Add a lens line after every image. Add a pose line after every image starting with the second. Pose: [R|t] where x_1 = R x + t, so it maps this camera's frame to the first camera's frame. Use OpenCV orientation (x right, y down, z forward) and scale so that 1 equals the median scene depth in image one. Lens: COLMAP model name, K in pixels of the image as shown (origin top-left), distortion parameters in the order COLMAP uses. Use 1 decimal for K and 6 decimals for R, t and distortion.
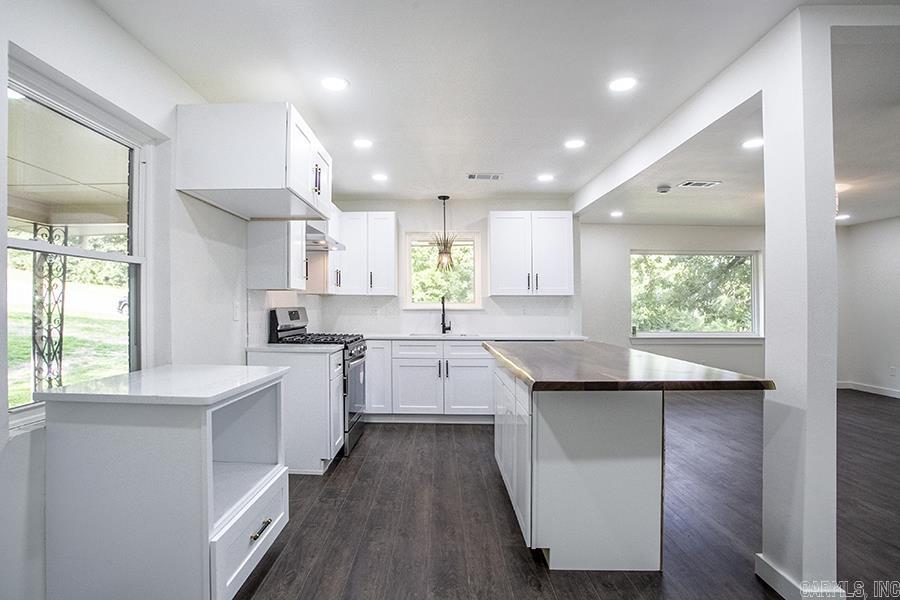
lens RADIAL K [[451.8, 0, 449.7], [0, 451.8, 285.6], [0, 0, 1]] dist [-0.030862, -0.000019]
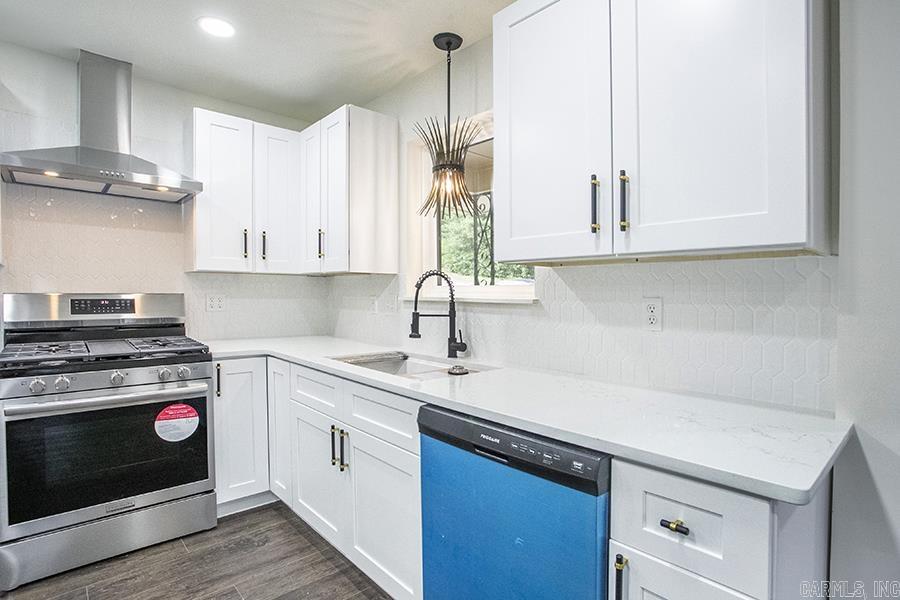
lens RADIAL K [[441.9, 0, 494.8], [0, 441.9, 300.4], [0, 0, 1]] dist [-0.033259, 0.001005]
pose [[0.690928, 0.015766, -0.722752, 0.339223], [0.023630, 0.998735, 0.044376, 0.036058], [0.722537, -0.047739, 0.689682, 0.781115]]
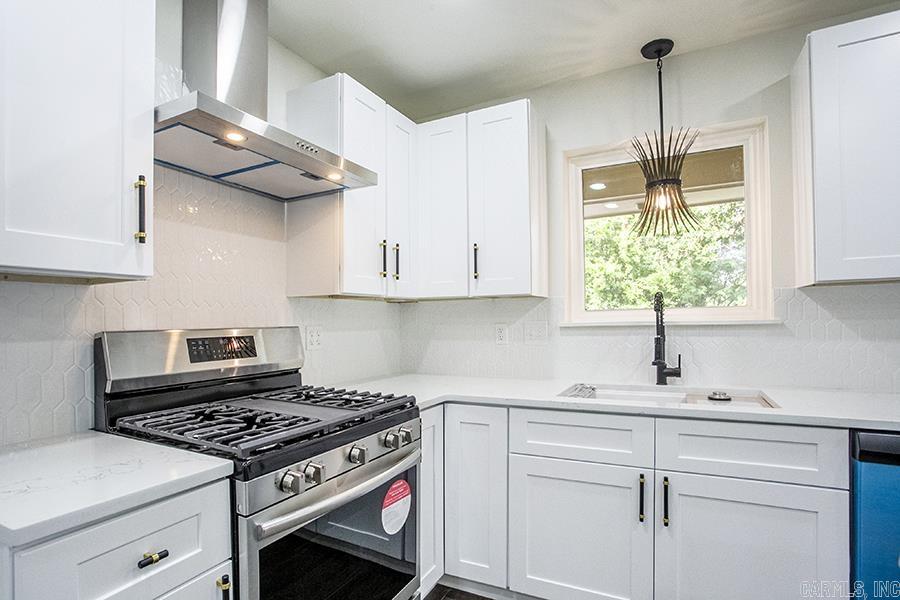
lens RADIAL K [[453.3, 0, 450.4], [0, 453.3, 320.1], [0, 0, 1]] dist [-0.032339, 0.000450]
pose [[0.879594, -0.016350, -0.475445, 0.012988], [0.038590, 0.998568, 0.037055, 0.027554], [0.474158, -0.050941, 0.878965, 0.592835]]
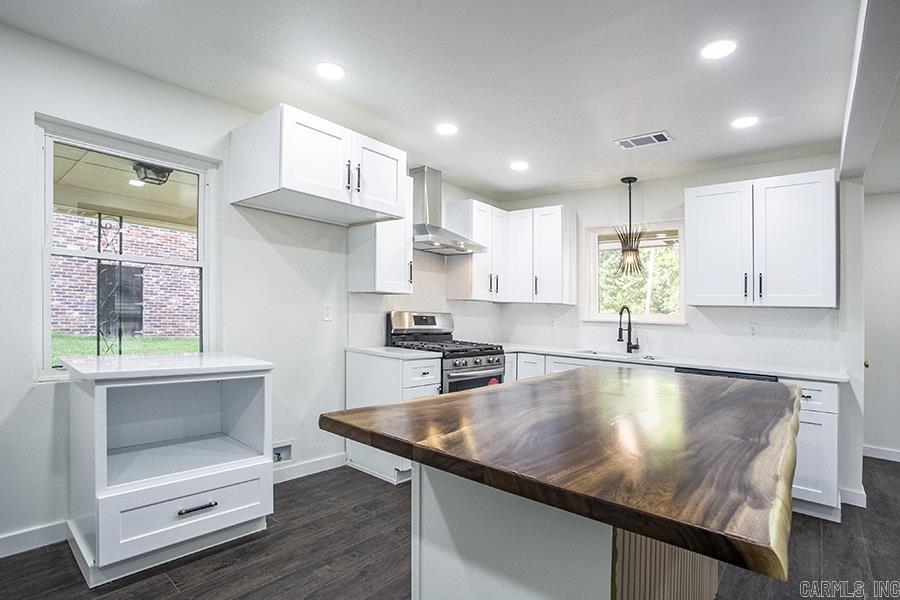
lens RADIAL K [[455.5, 0, 467.2], [0, 455.5, 304.7], [0, 0, 1]] dist [-0.057030, 0.000282]
pose [[0.770465, 0.012910, -0.637351, 0.284258], [-0.006493, 0.999902, 0.012405, 0.014764], [0.637449, -0.005420, 0.770474, 0.227501]]
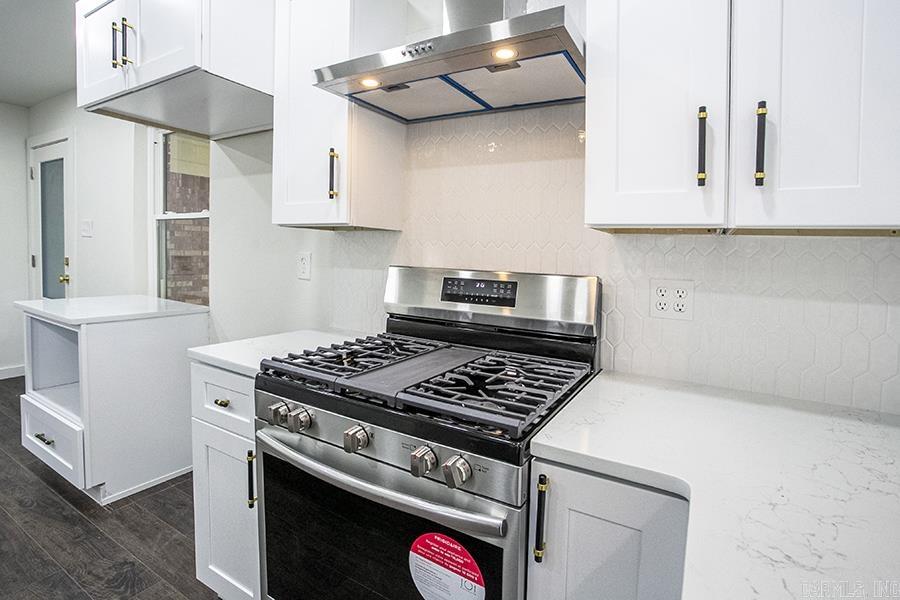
lens RADIAL K [[458.6, 0, 422.8], [0, 458.6, 270.9], [0, 0, 1]] dist [-0.032848, 0.000524]
pose [[-0.567947, 0.008342, -0.823023, -0.008890], [0.002458, 0.999961, 0.008438, 0.036468], [0.823062, 0.002769, -0.567945, 0.938514]]
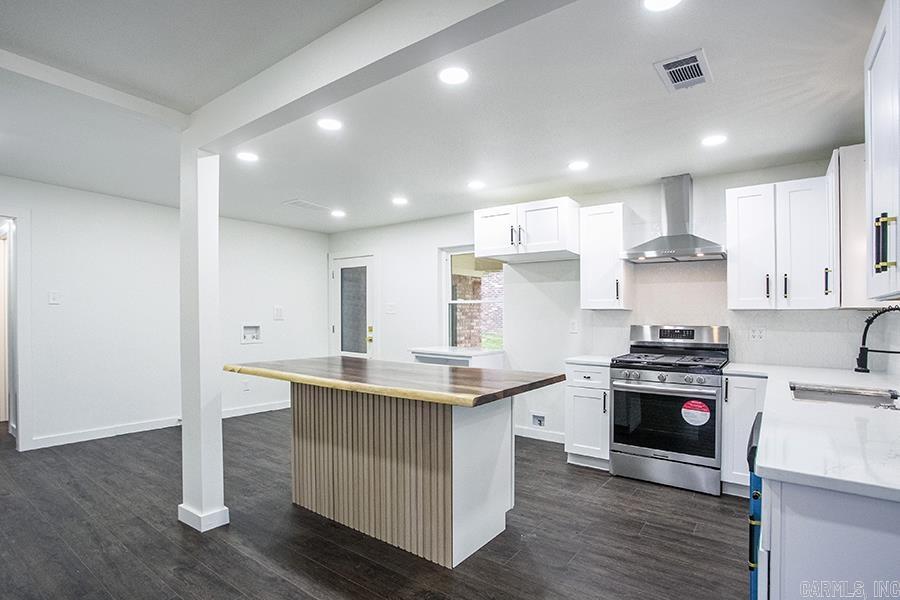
lens RADIAL K [[458.2, 0, 419.3], [0, 458.2, 330.4], [0, 0, 1]] dist [-0.036160, 0.000054]
pose [[-0.649839, 0.011119, -0.759991, 0.579135], [0.022398, 0.999739, -0.004525, 0.040419], [0.759742, -0.019963, -0.649918, 0.963759]]
